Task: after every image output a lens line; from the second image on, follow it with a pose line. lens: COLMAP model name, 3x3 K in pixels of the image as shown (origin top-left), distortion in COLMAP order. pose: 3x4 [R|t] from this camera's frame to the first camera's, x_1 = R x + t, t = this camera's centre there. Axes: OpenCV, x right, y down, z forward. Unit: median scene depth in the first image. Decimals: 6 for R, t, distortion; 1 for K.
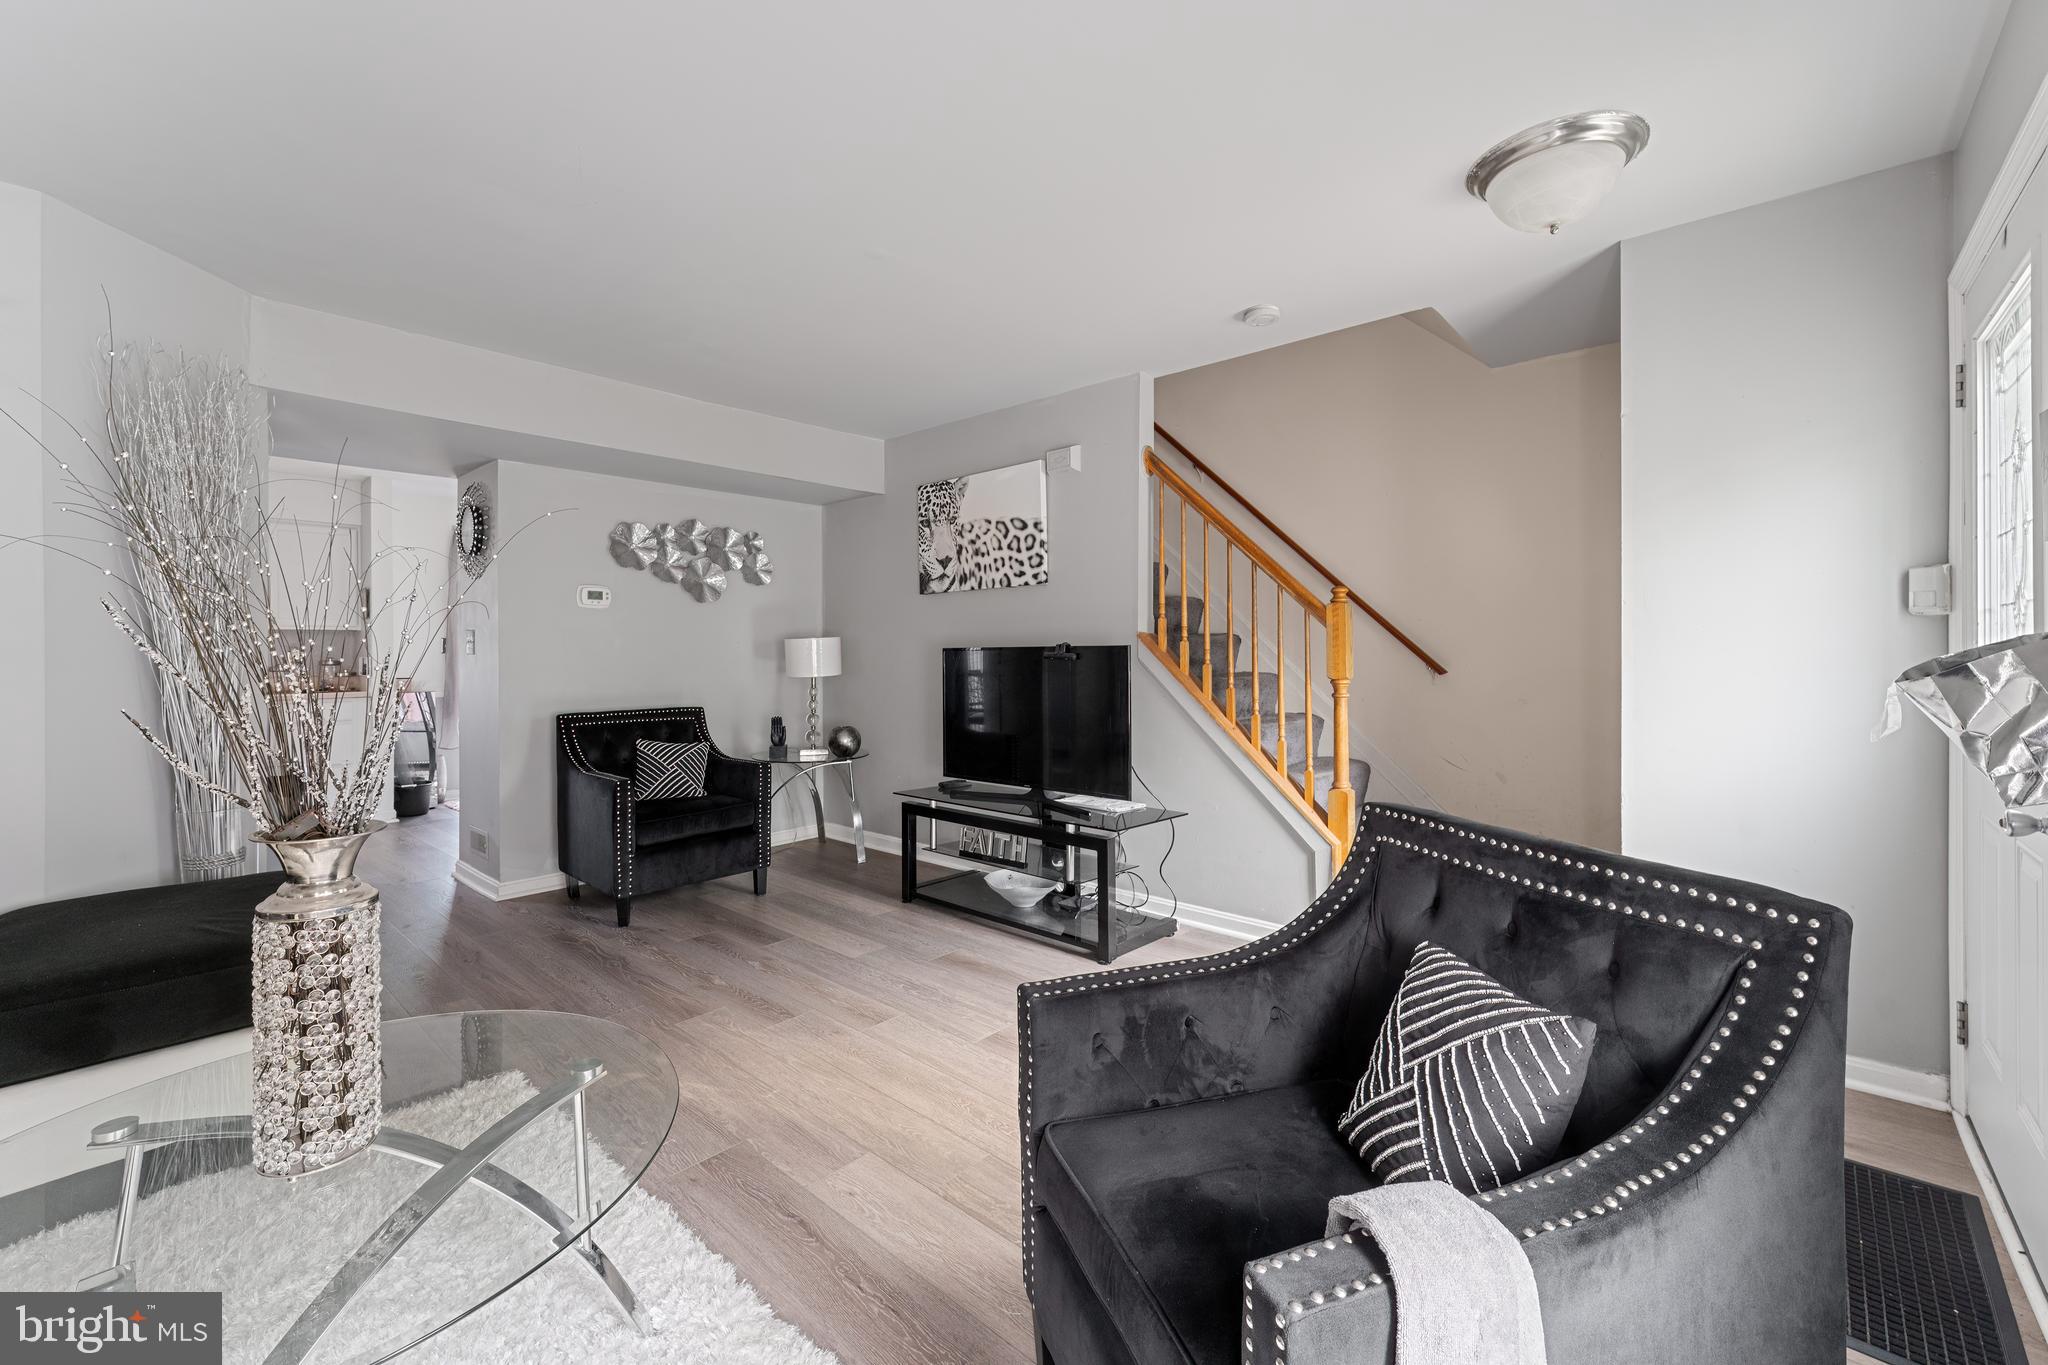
lens RADIAL K [[827.5, 0, 1015.4], [0, 827.5, 649.9], [0, 0, 1]] dist [-0.000039, -0.000044]
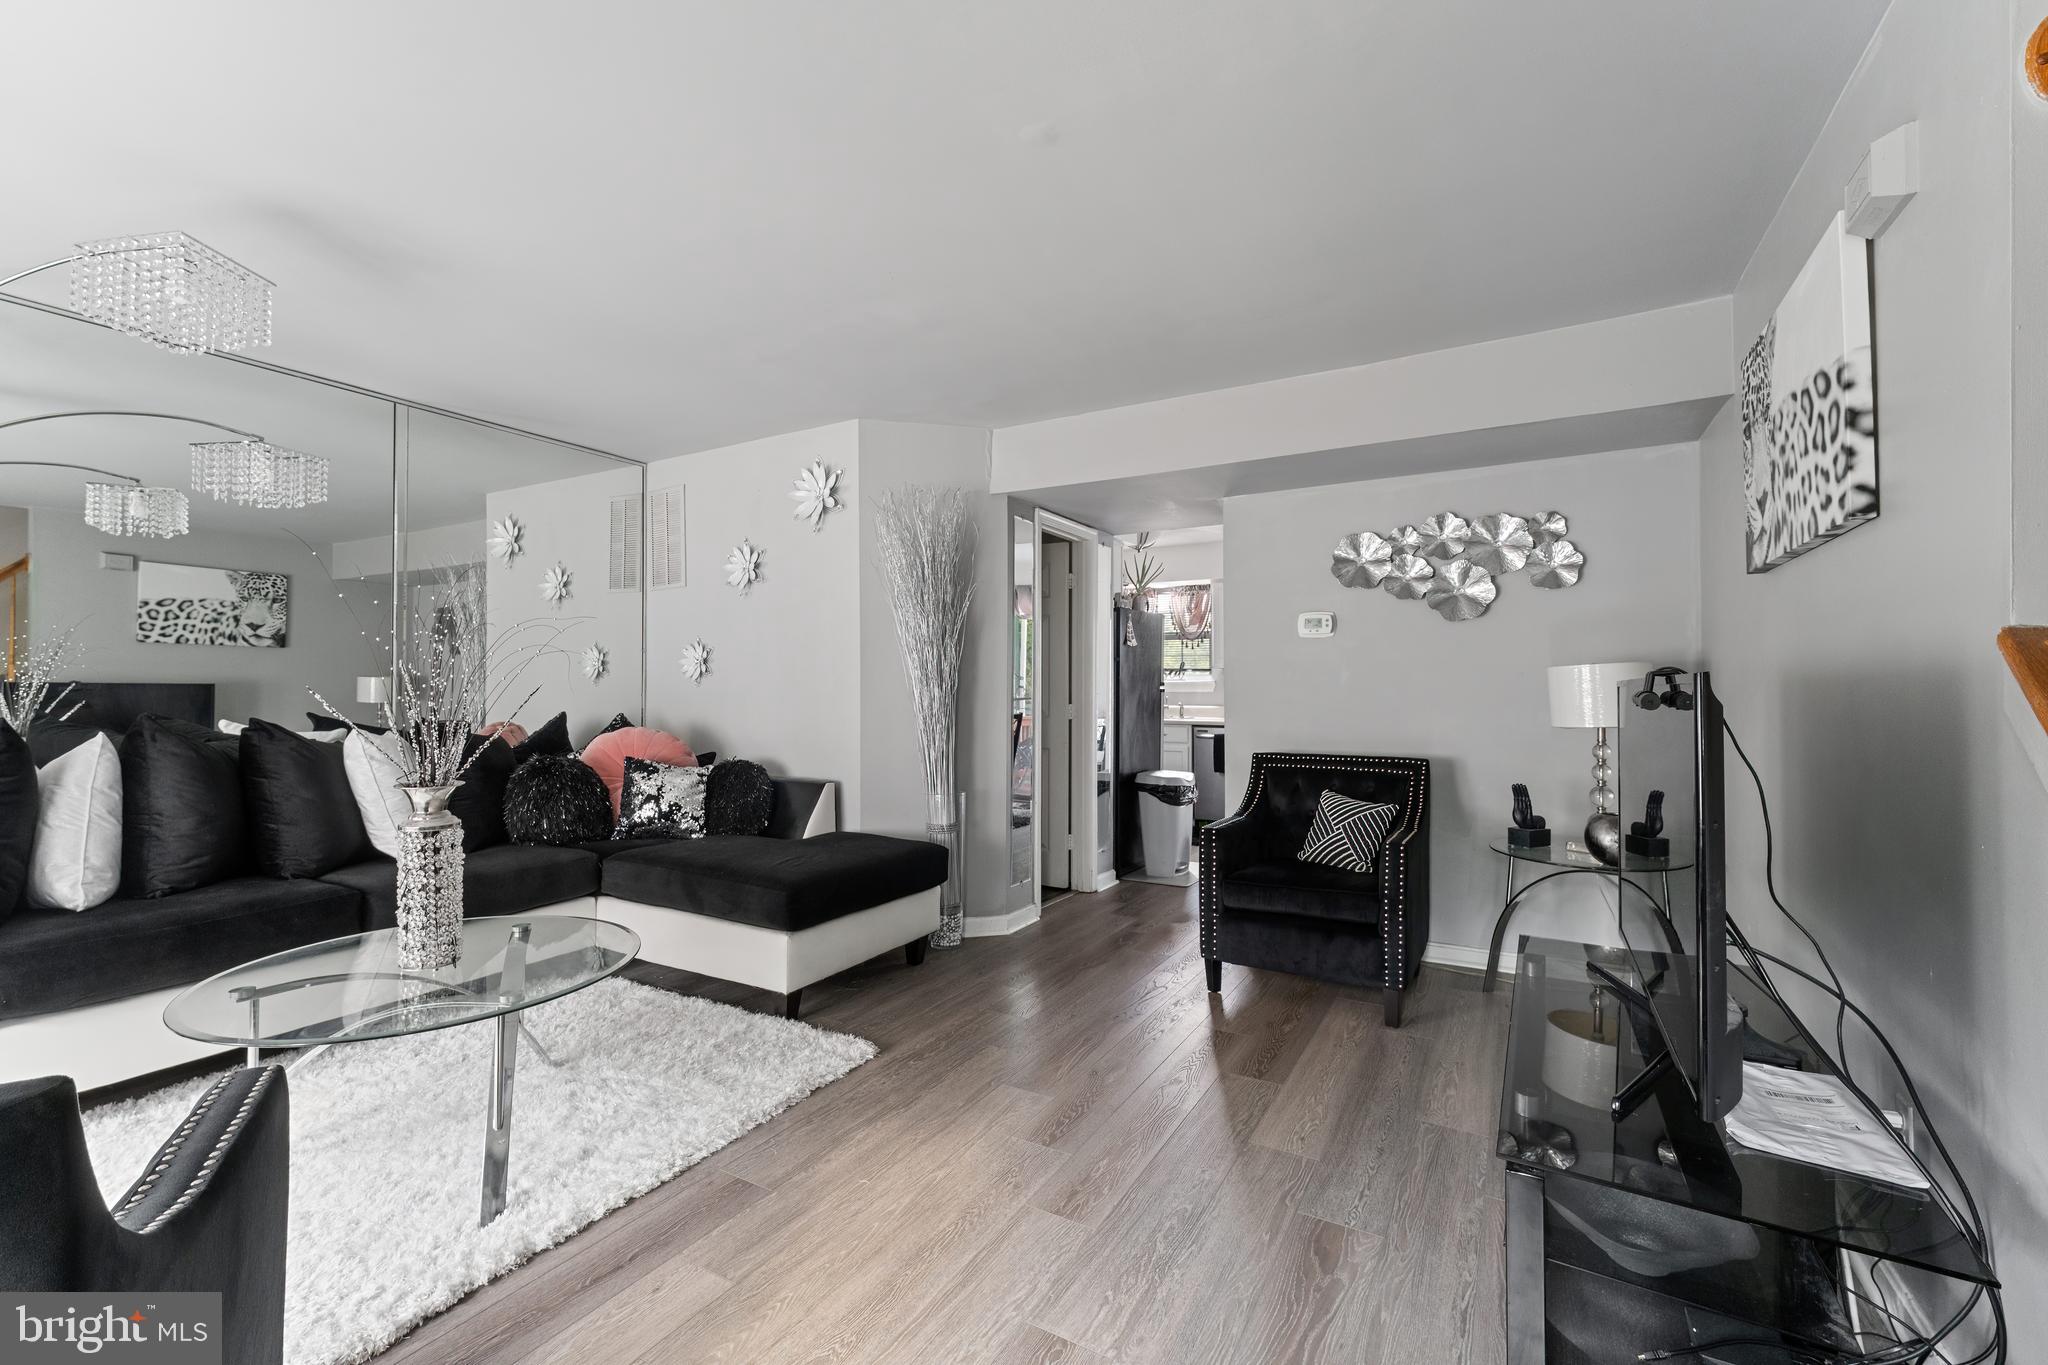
lens RADIAL K [[862.6, 0, 1024.0], [0, 862.6, 682.5], [0, 0, 1]] dist [0.000096, -0.000236]
pose [[0.209993, -0.001147, -0.977702, 0.327369], [0.000105, 0.999999, -0.001151, -0.000742], [0.977703, 0.000139, 0.209993, 0.488574]]
